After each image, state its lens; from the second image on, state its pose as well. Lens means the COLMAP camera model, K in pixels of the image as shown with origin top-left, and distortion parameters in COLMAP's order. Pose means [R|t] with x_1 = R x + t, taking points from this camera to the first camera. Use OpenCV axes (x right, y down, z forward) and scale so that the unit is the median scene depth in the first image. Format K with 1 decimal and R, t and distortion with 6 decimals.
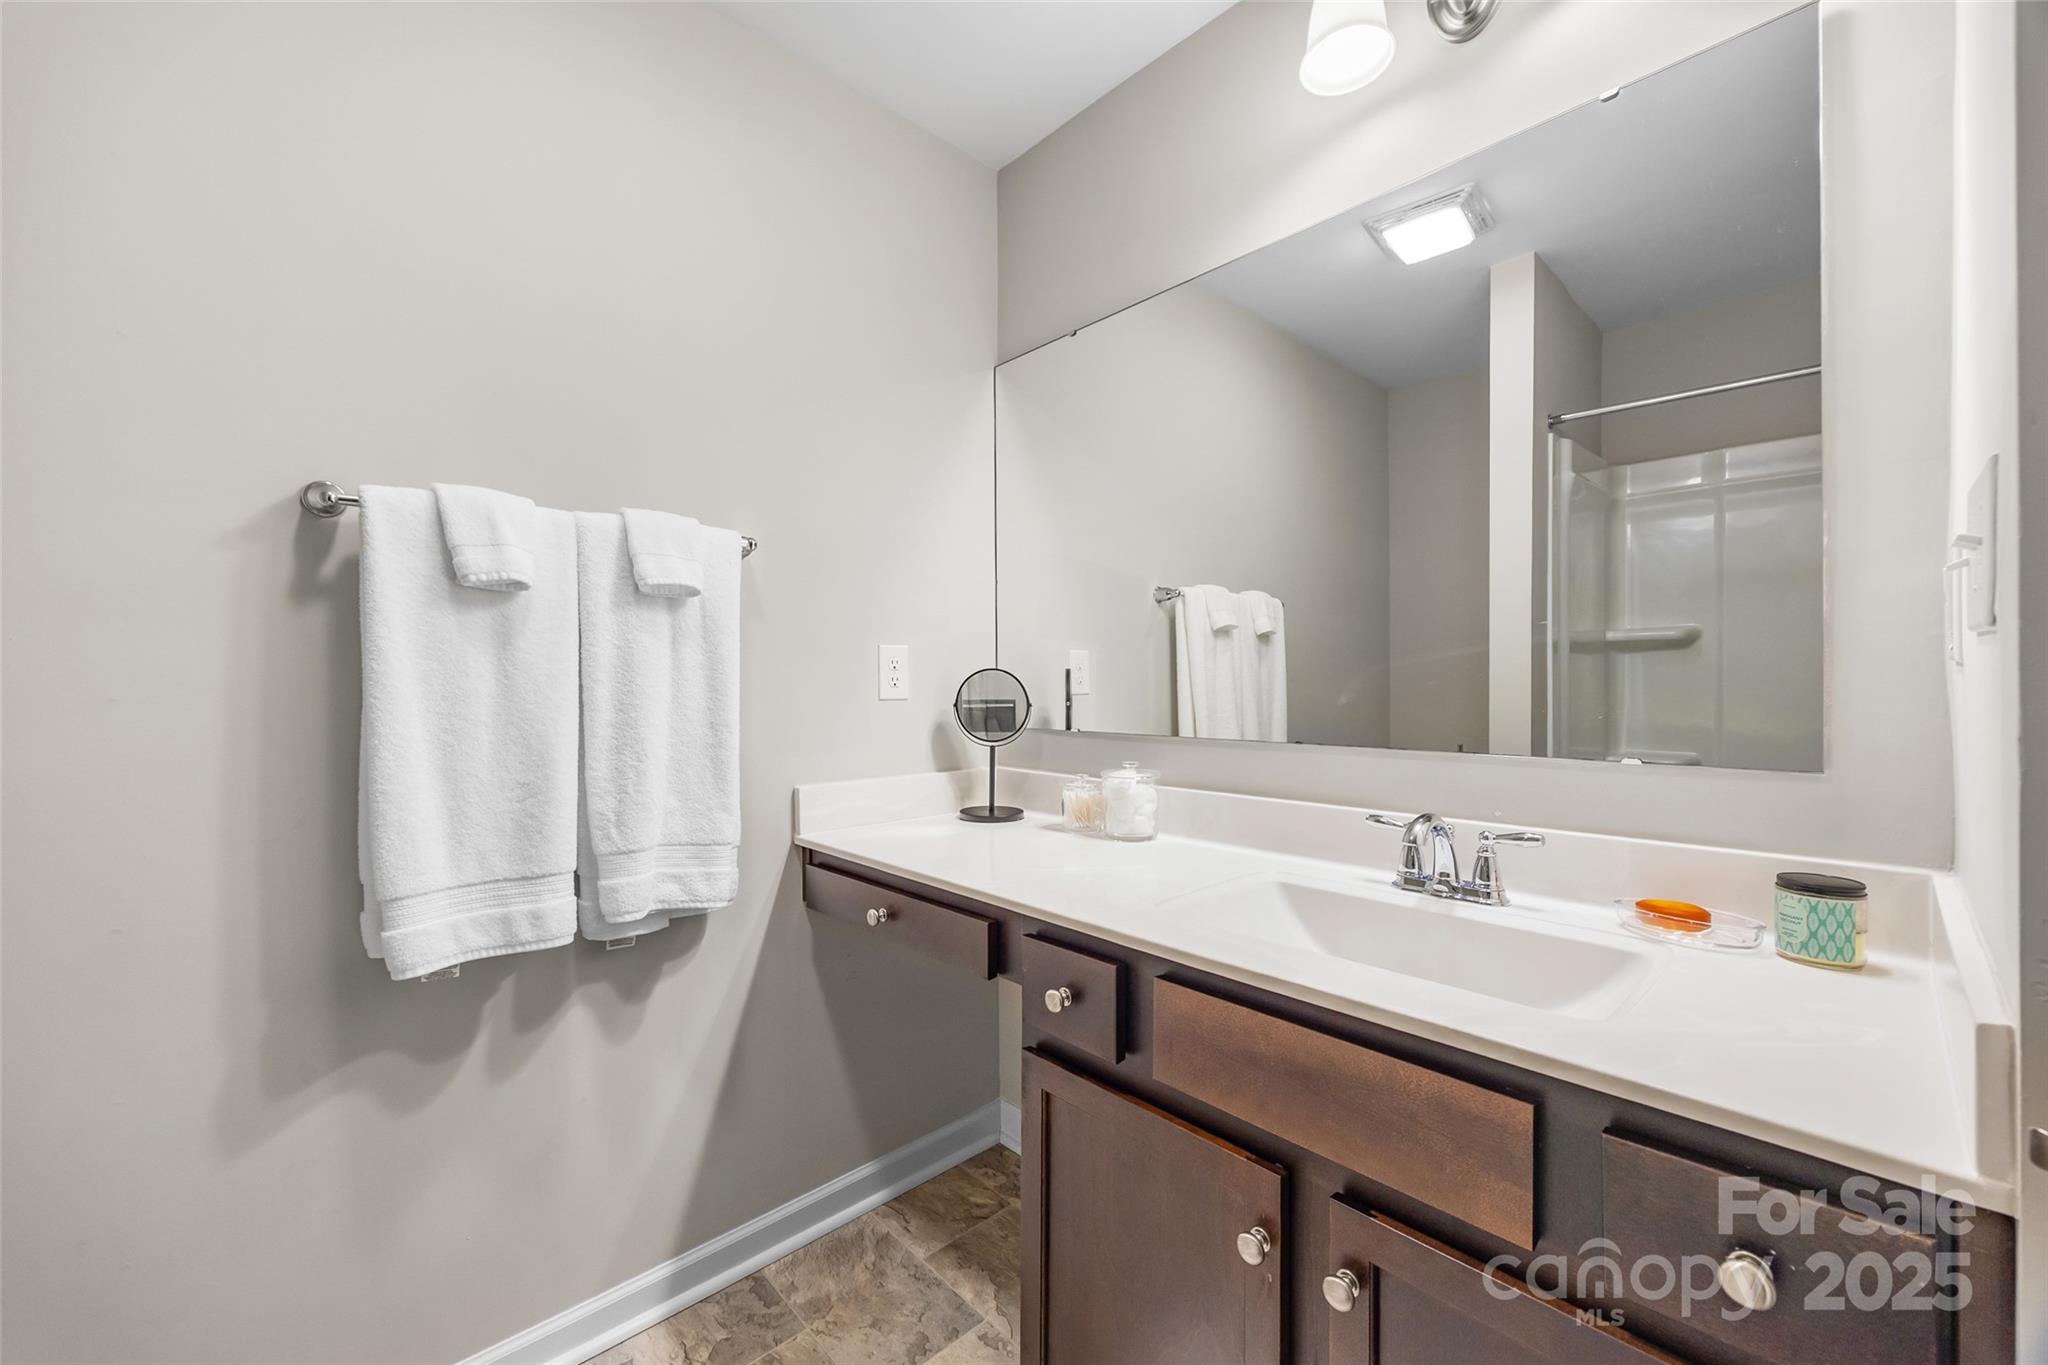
lens RADIAL K [[787.3, 0, 1017.7], [0, 787.3, 683.3], [0, 0, 1]] dist [-0.002340, 0.001226]
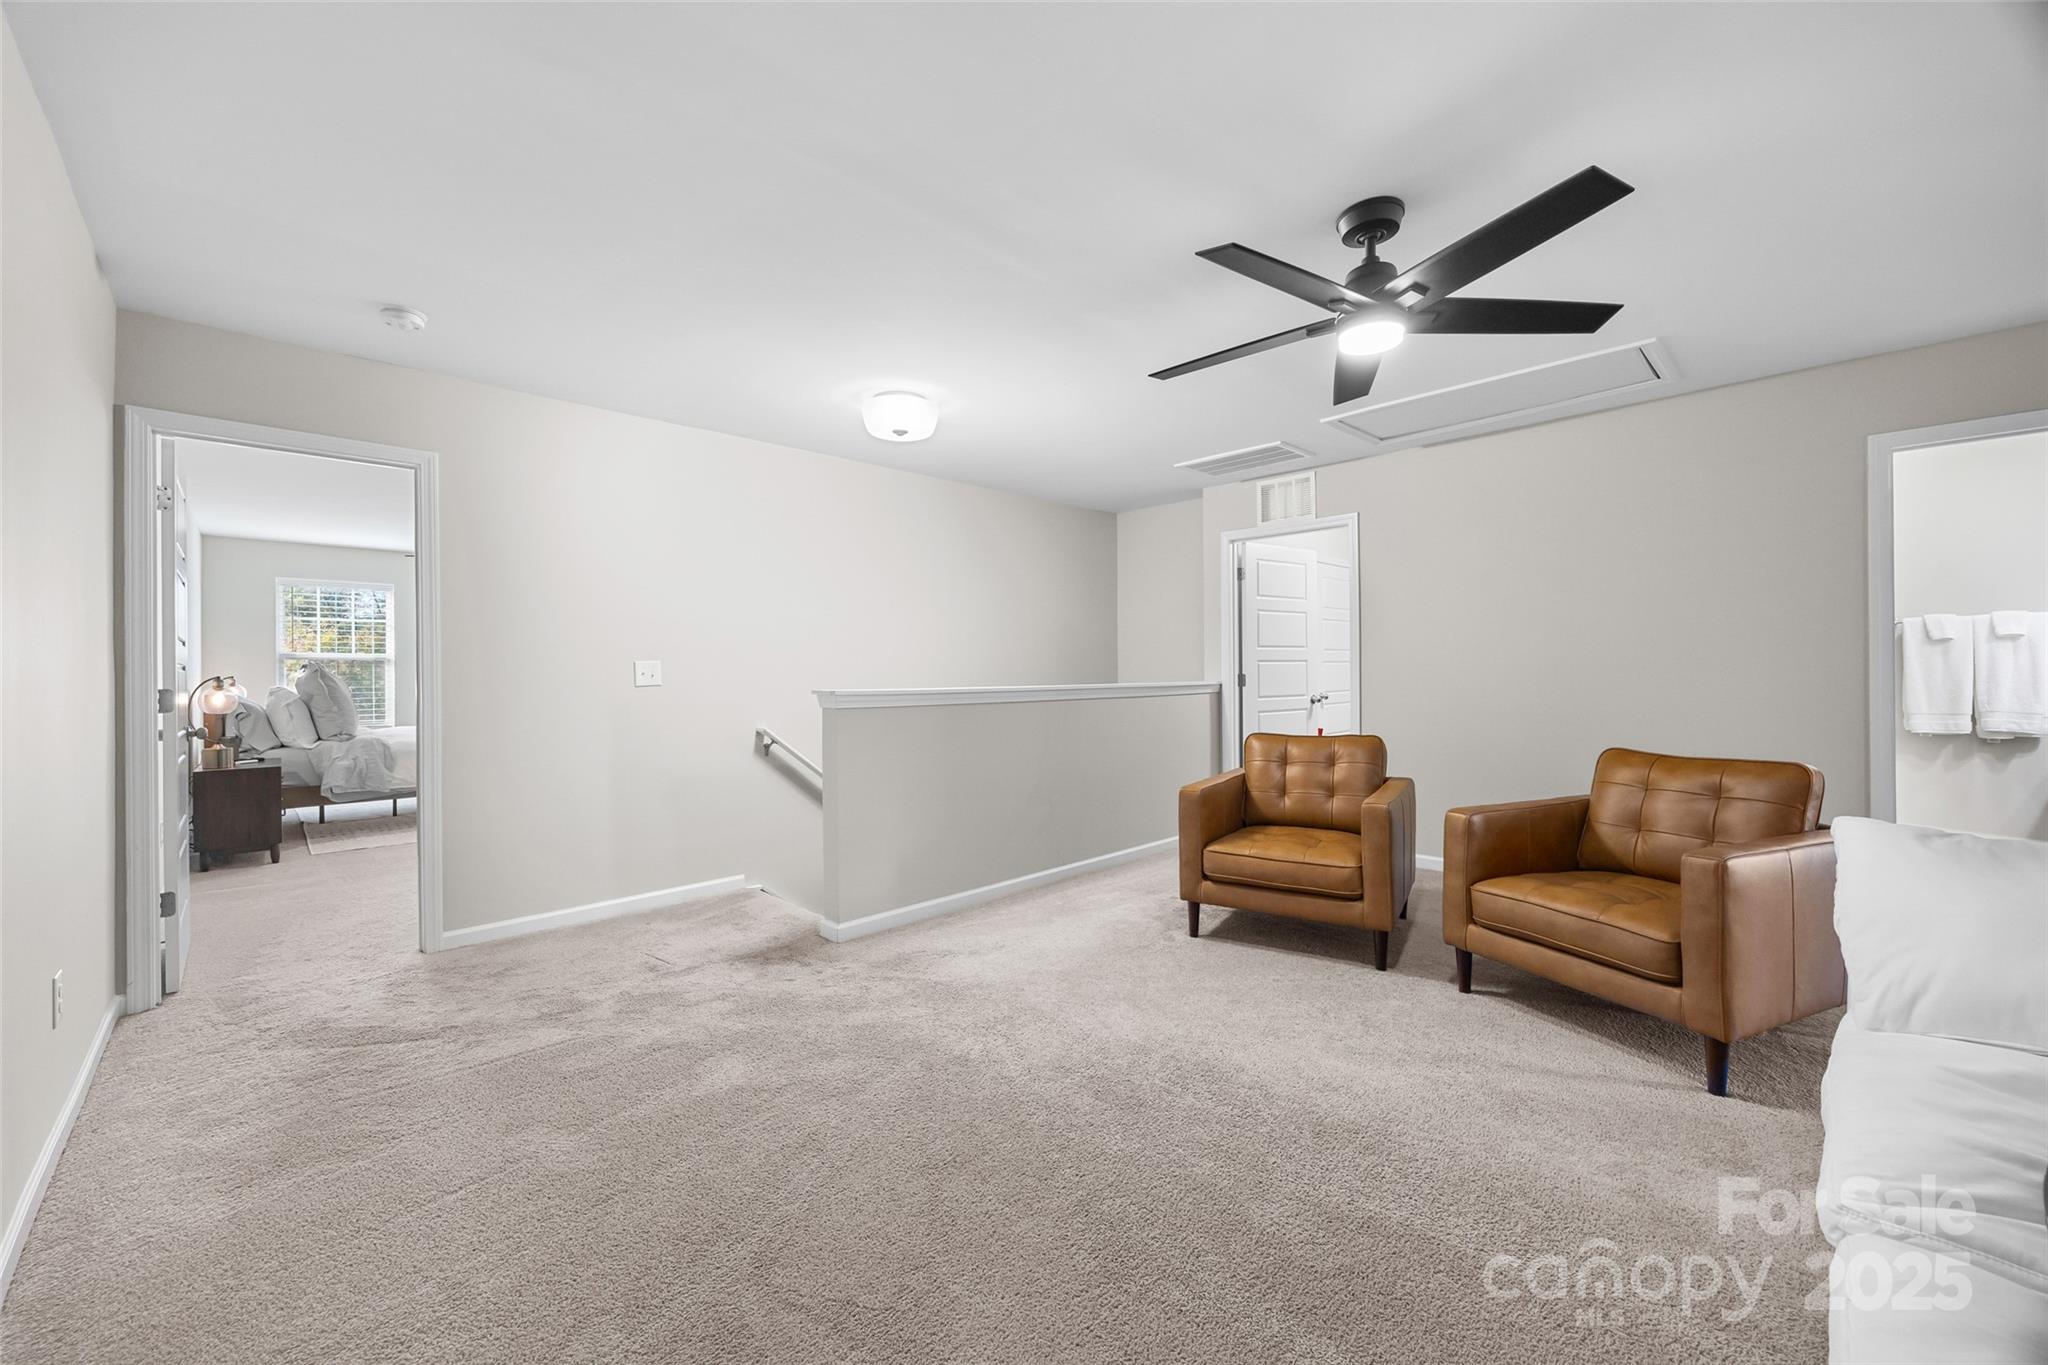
lens RADIAL K [[787.3, 0, 1019.0], [0, 787.3, 675.0], [0, 0, 1]] dist [-0.002340, 0.001226]
pose [[0.022681, -0.003577, -0.999736, 3.131318], [0.007666, 0.999965, -0.003404, 0.031602], [0.999713, -0.007587, 0.022707, -3.669642]]
